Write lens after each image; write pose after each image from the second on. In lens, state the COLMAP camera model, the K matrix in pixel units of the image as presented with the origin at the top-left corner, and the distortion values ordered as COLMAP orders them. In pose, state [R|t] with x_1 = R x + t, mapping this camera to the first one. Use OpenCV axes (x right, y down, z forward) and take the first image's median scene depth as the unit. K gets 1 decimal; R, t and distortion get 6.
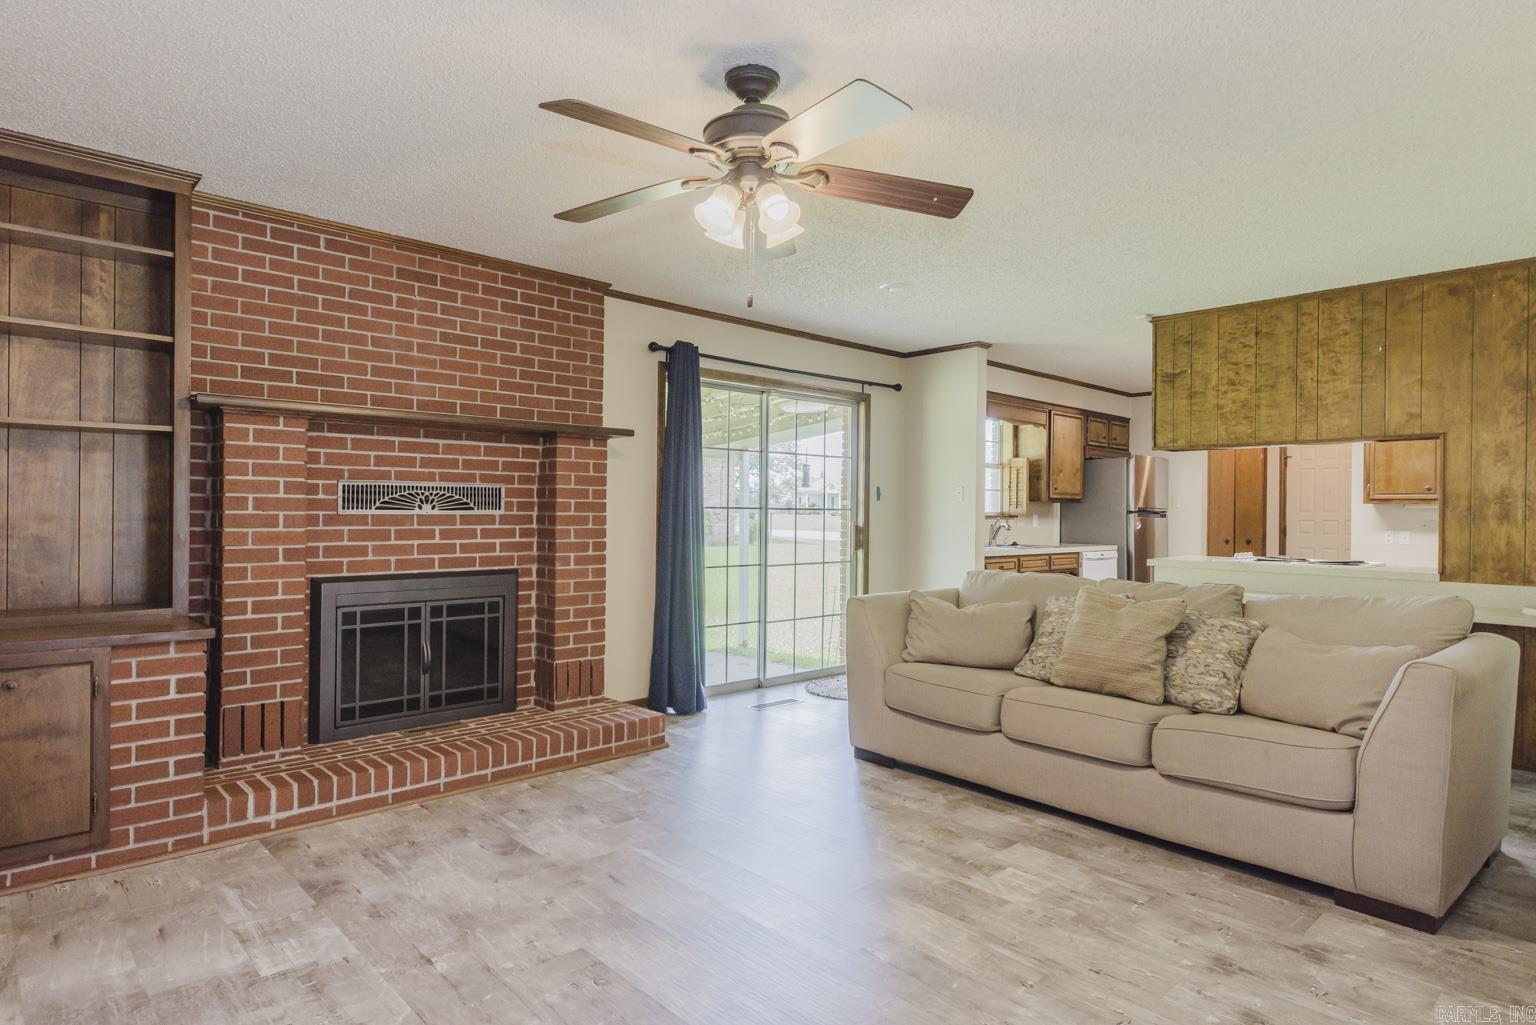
lens RADIAL K [[855.9, 0, 794.9], [0, 855.9, 507.9], [0, 0, 1]] dist [0.016558, -0.012925]
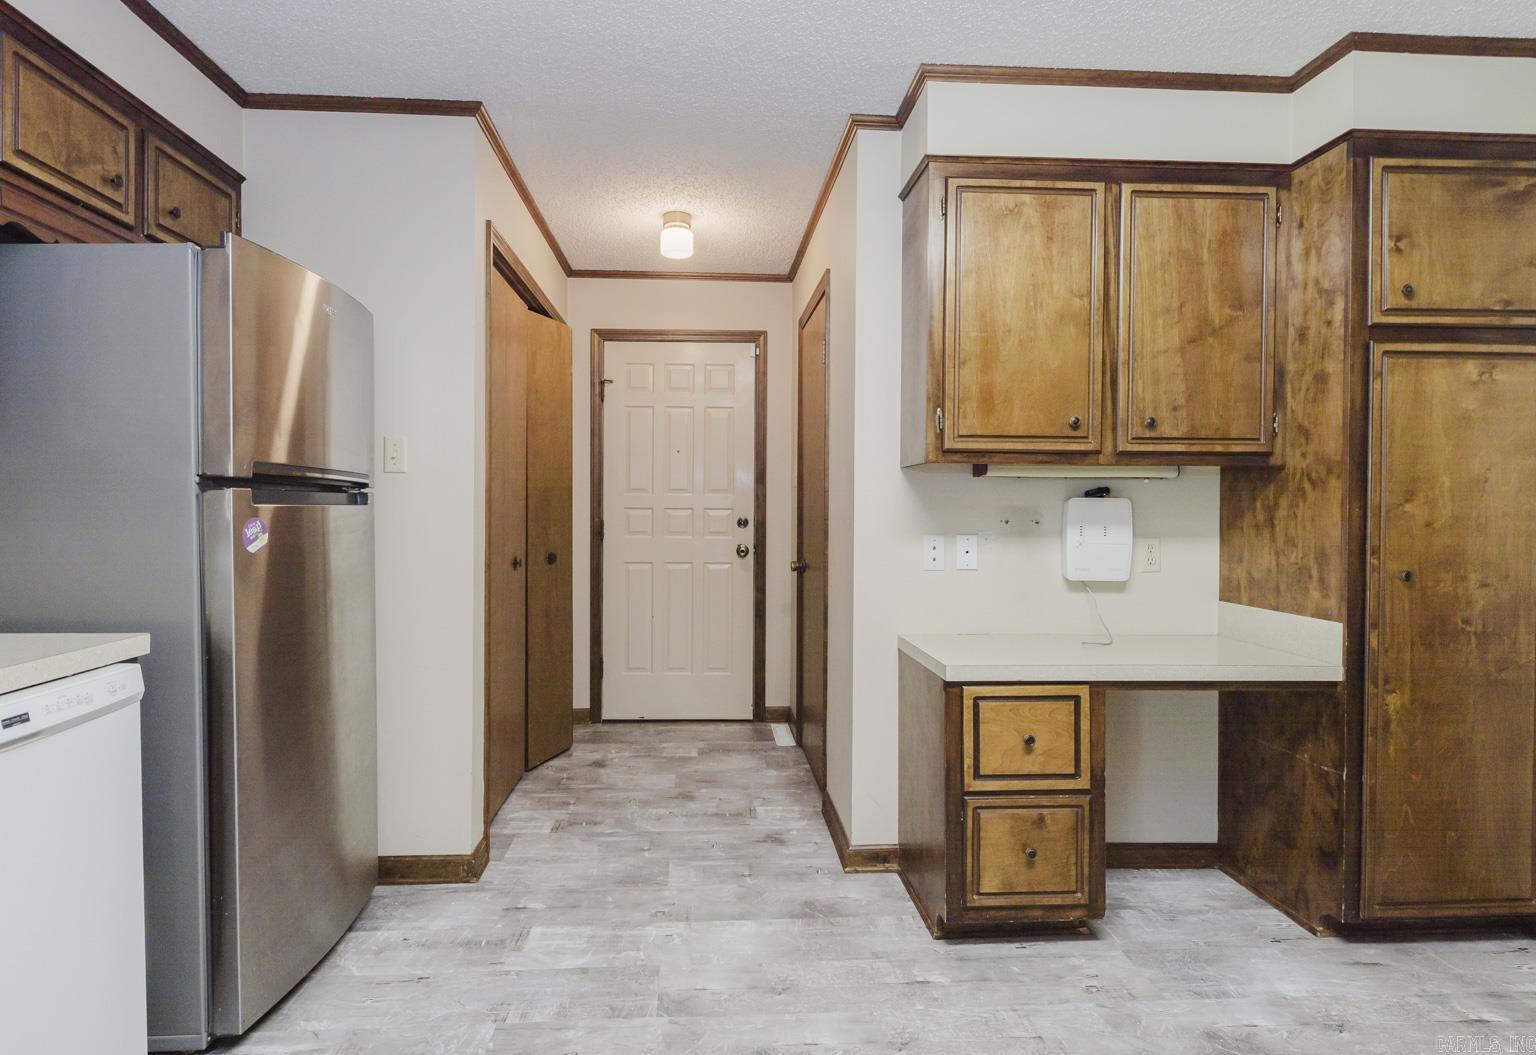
lens RADIAL K [[822.0, 0, 752.8], [0, 822.0, 517.6], [0, 0, 1]] dist [0.020320, -0.009723]
pose [[0.653026, -0.016710, 0.757151, 0.614310], [-0.004810, 0.999645, 0.026210, 0.015860], [-0.757320, -0.020758, 0.652714, 1.444567]]
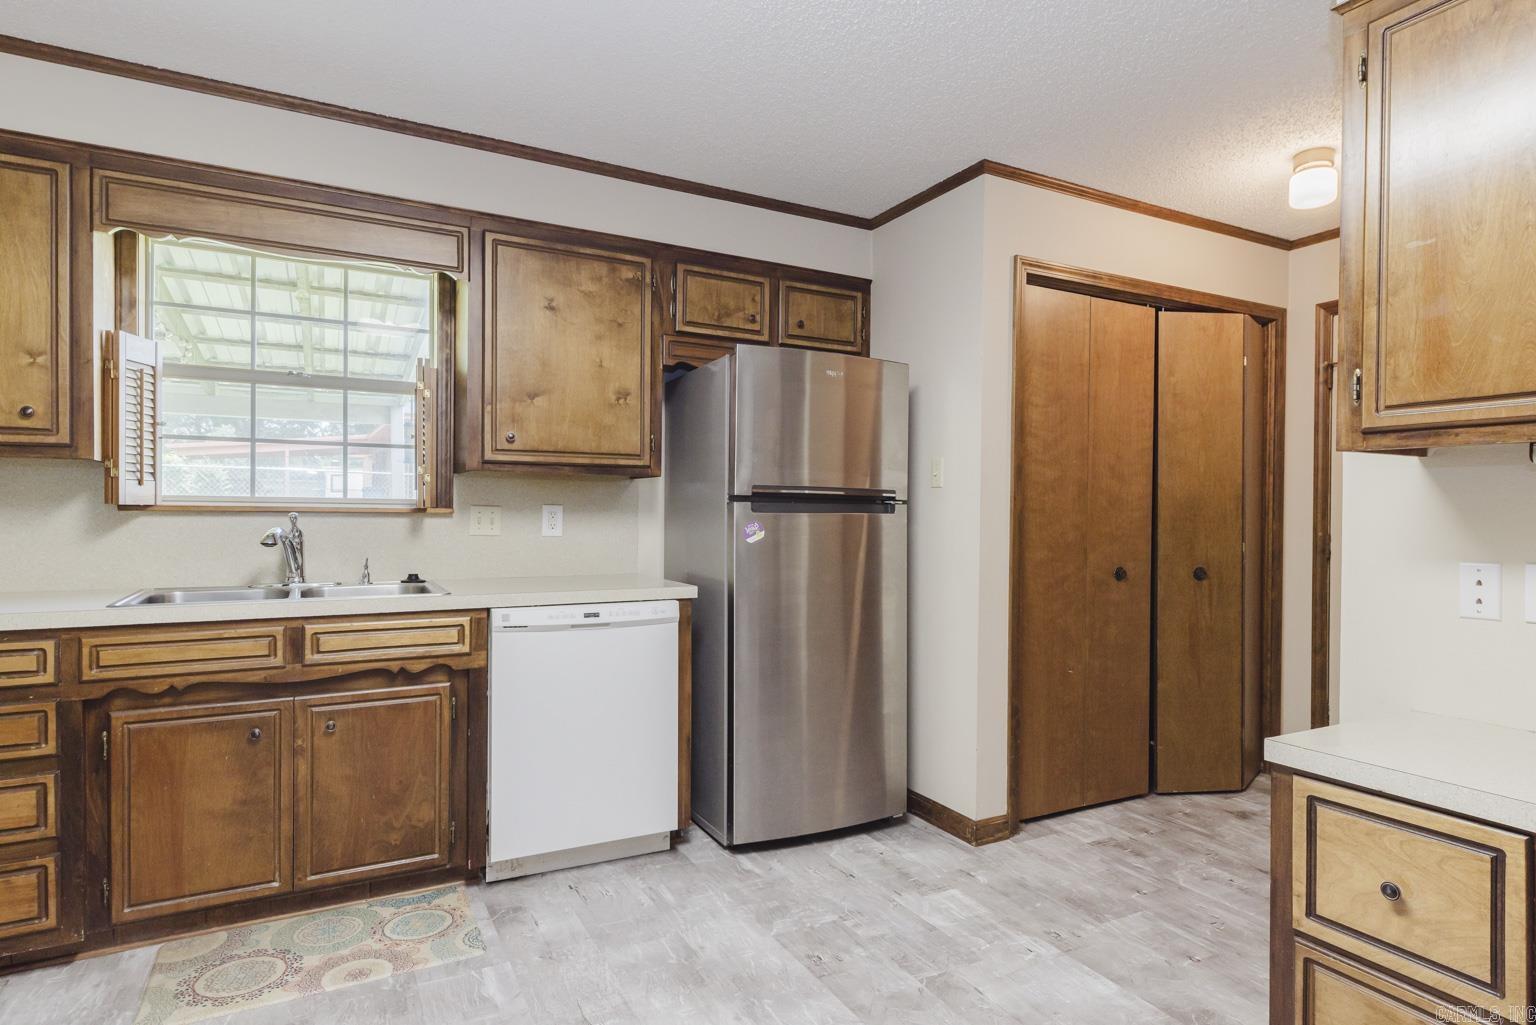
lens RADIAL K [[855.9, 0, 786.0], [0, 855.9, 519.1], [0, 0, 1]] dist [0.016558, -0.012925]
pose [[0.961267, 0.000083, -0.275618, 0.996483], [0.003661, 0.999908, 0.013071, 0.018231], [0.275594, -0.013574, 0.961178, 1.255703]]
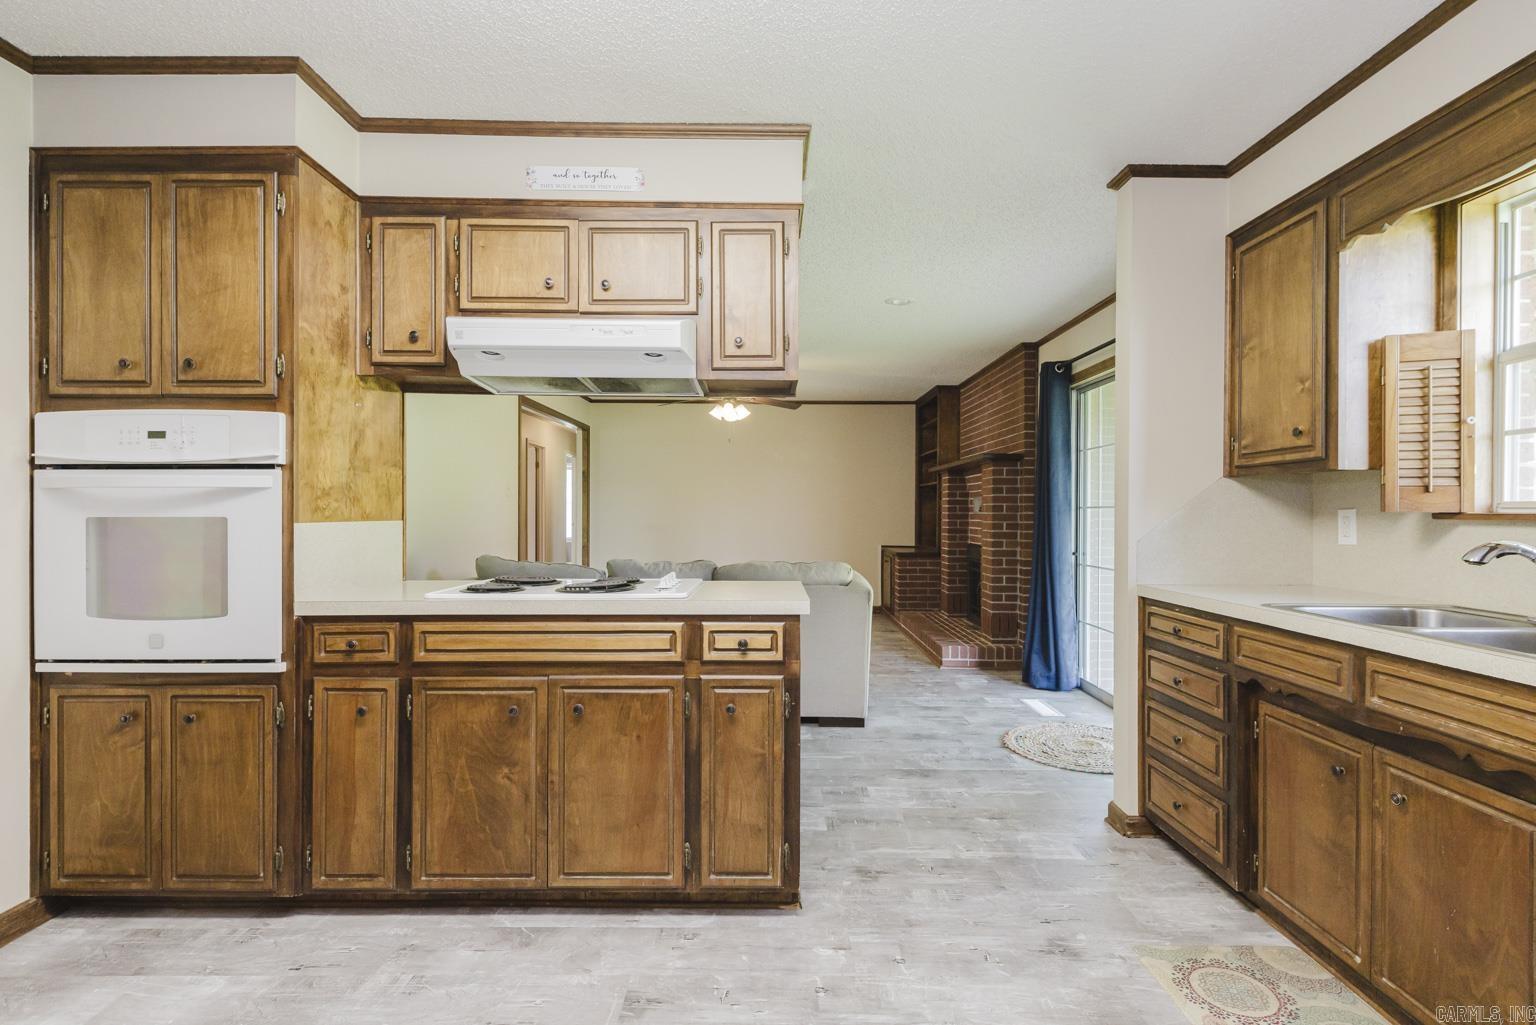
lens RADIAL K [[755.6, 0, 764.0], [0, 755.6, 514.3], [0, 0, 1]] dist [0.024790, -0.011637]
pose [[-0.710888, -0.011096, -0.703218, 1.056101], [-0.008751, 0.999938, -0.006932, 0.023248], [0.703251, 0.001226, -0.710941, 1.792144]]
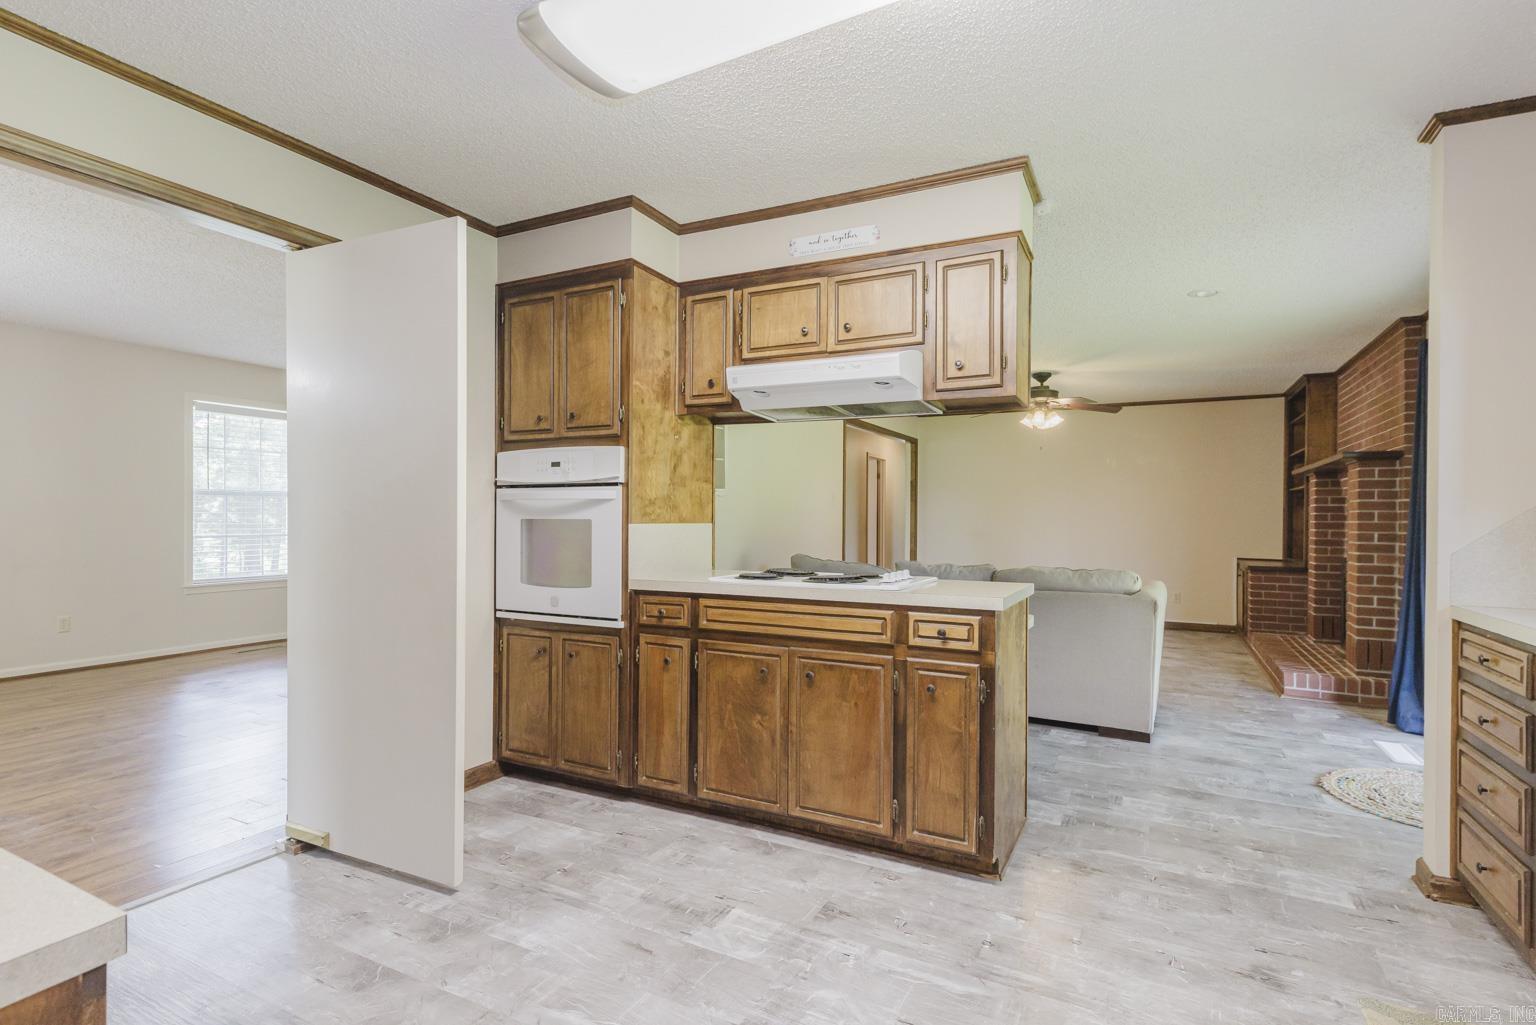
lens RADIAL K [[734.3, 0, 777.2], [0, 734.3, 519.5], [0, 0, 1]] dist [0.024294, -0.006471]
pose [[-0.950292, -0.017941, -0.310843, 1.001650], [-0.017520, 0.999838, -0.004147, 0.024764], [0.310867, 0.001505, -0.950452, 1.921311]]
